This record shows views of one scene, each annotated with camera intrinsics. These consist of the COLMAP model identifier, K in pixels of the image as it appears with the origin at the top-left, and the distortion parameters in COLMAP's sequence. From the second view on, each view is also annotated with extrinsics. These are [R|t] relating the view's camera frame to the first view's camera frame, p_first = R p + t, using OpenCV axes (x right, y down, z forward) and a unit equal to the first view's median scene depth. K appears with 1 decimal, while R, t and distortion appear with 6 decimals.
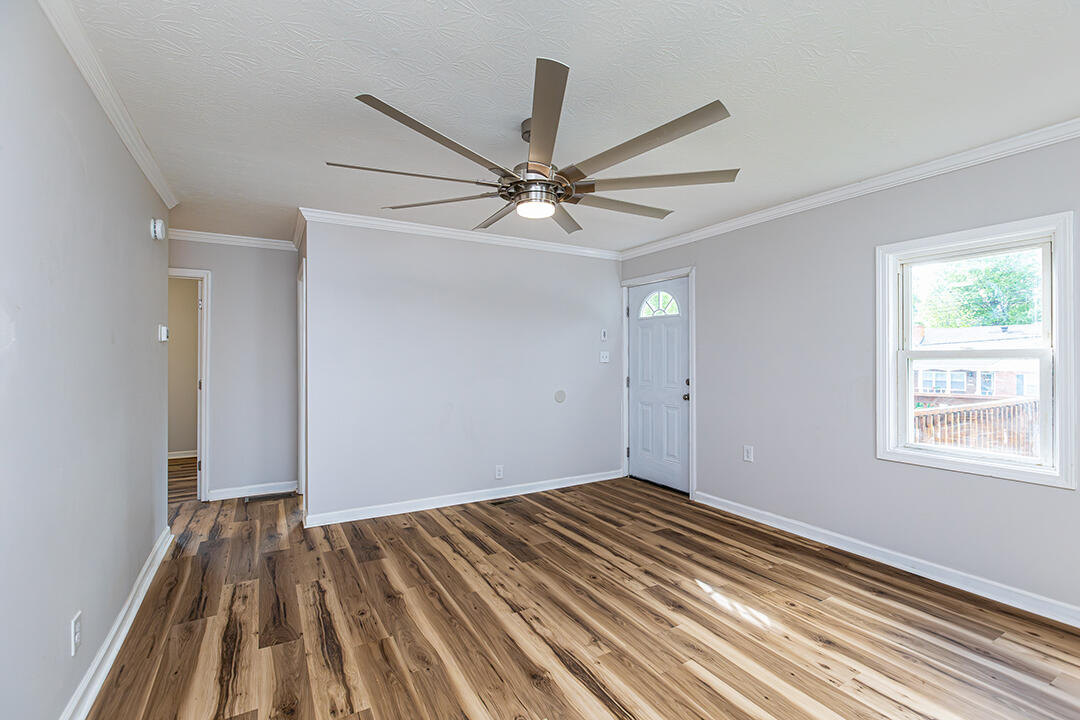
lens RADIAL K [[481.6, 0, 541.7], [0, 481.6, 359.6], [0, 0, 1]] dist [0.023683, 0.000253]
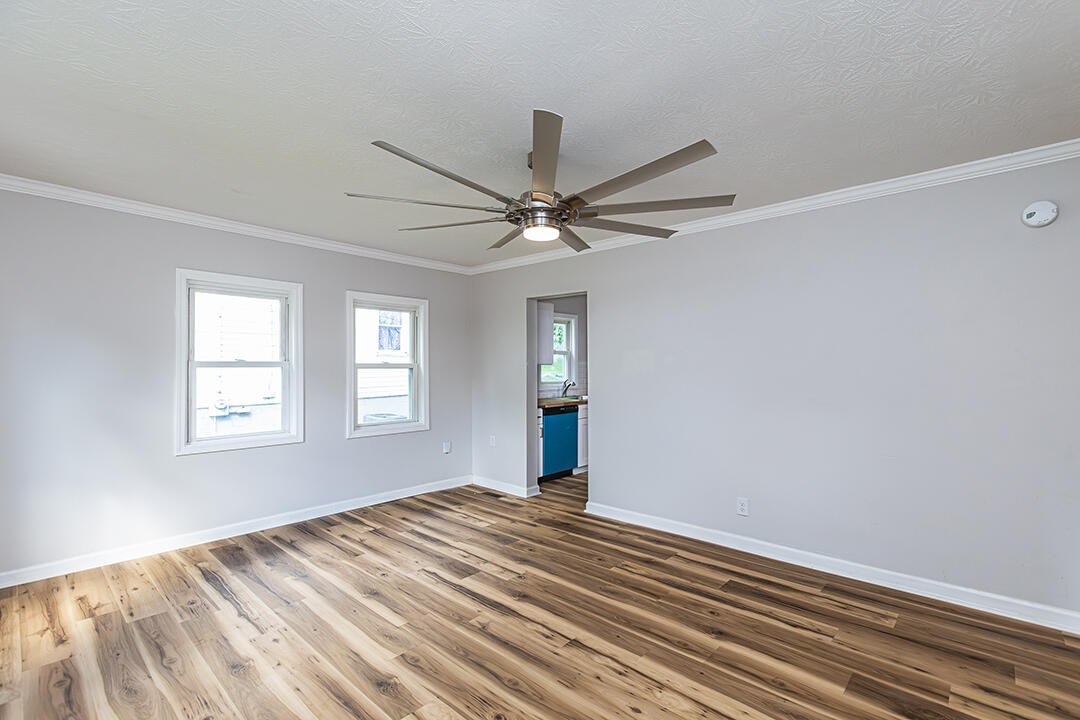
lens RADIAL K [[481.6, 0, 544.1], [0, 481.6, 362.7], [0, 0, 1]] dist [0.023683, 0.000253]
pose [[-0.952509, -0.002827, -0.304499, 0.292979], [0.000146, 0.999953, -0.009741, 0.006104], [0.304512, -0.009323, -0.952463, 1.946183]]
